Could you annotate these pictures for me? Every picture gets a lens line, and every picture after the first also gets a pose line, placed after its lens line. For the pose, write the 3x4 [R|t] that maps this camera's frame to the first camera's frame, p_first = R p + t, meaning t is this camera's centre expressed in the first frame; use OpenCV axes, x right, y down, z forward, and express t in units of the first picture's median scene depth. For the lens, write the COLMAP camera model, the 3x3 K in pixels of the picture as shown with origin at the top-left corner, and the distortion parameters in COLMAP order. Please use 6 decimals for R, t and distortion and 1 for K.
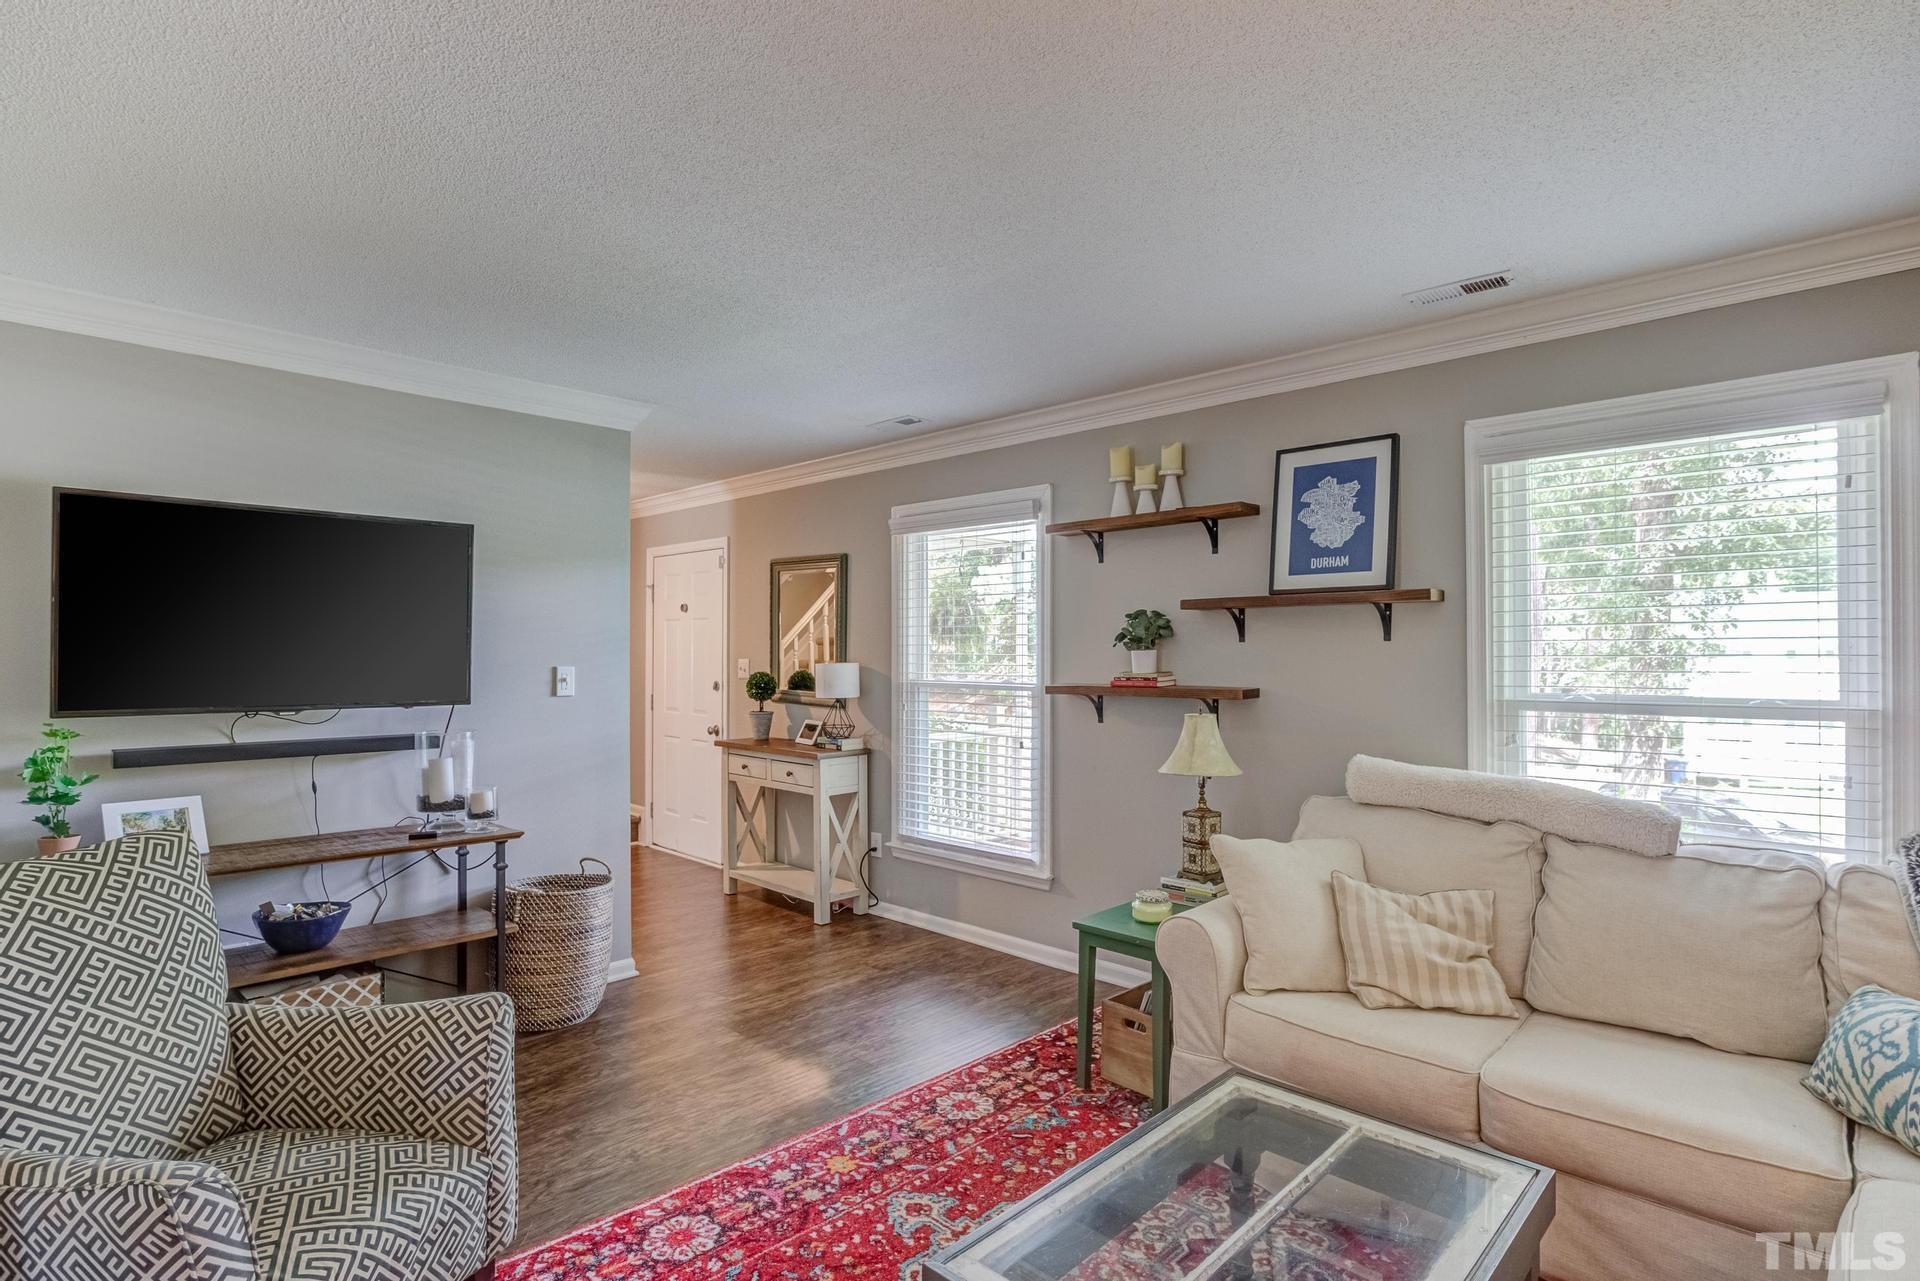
lens RADIAL K [[961.8, 0, 958.3], [0, 961.8, 647.1], [0, 0, 1]] dist [-0.048061, 0.000057]
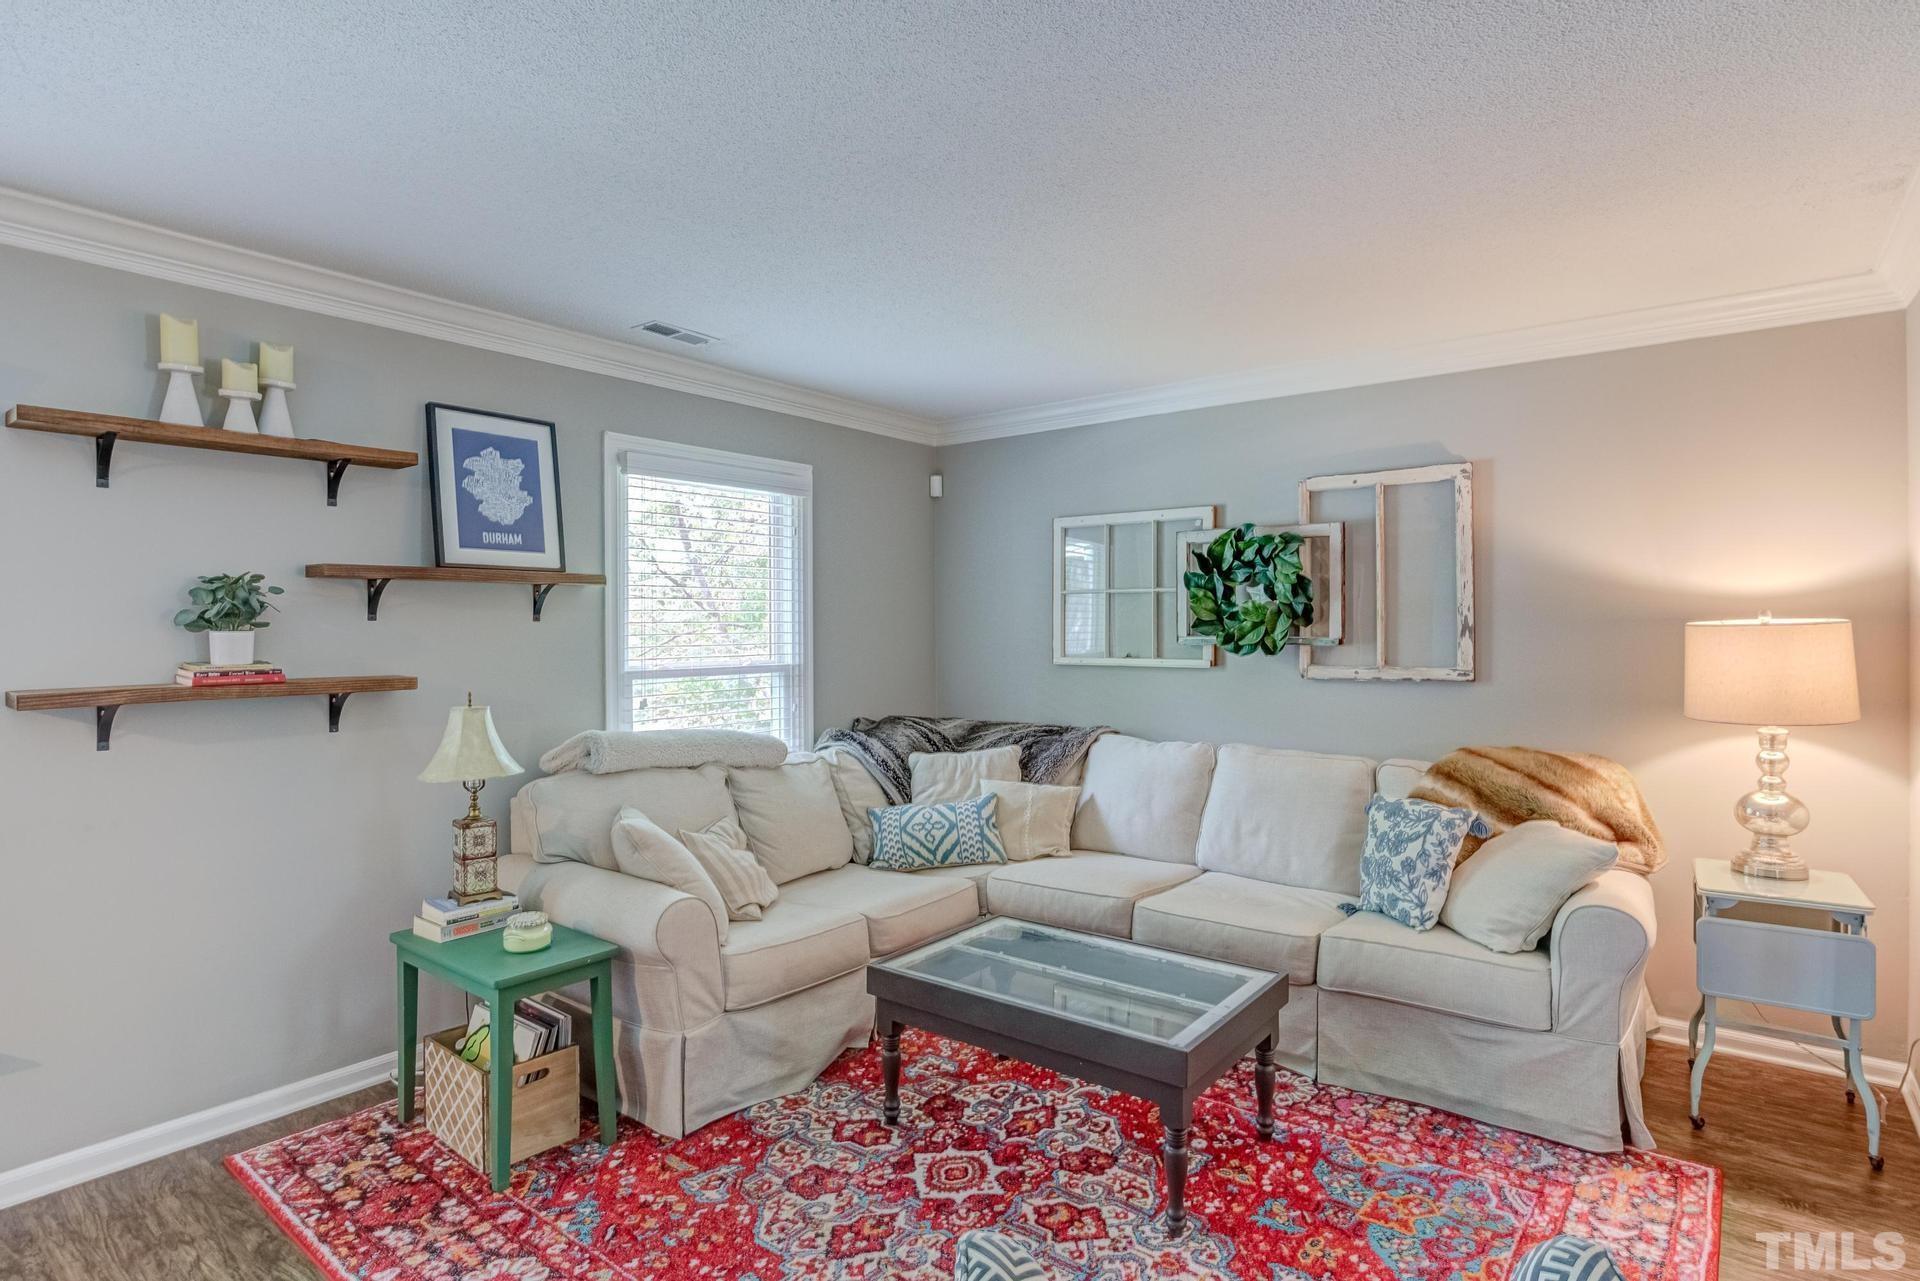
lens RADIAL K [[954.0, 0, 989.5], [0, 954.0, 632.1], [0, 0, 1]] dist [-0.020603, 0.001353]
pose [[-0.114689, -0.001798, 0.993400, -0.598916], [0.001036, 0.999998, 0.001929, 0.003577], [-0.993401, 0.001250, -0.114687, 0.605763]]
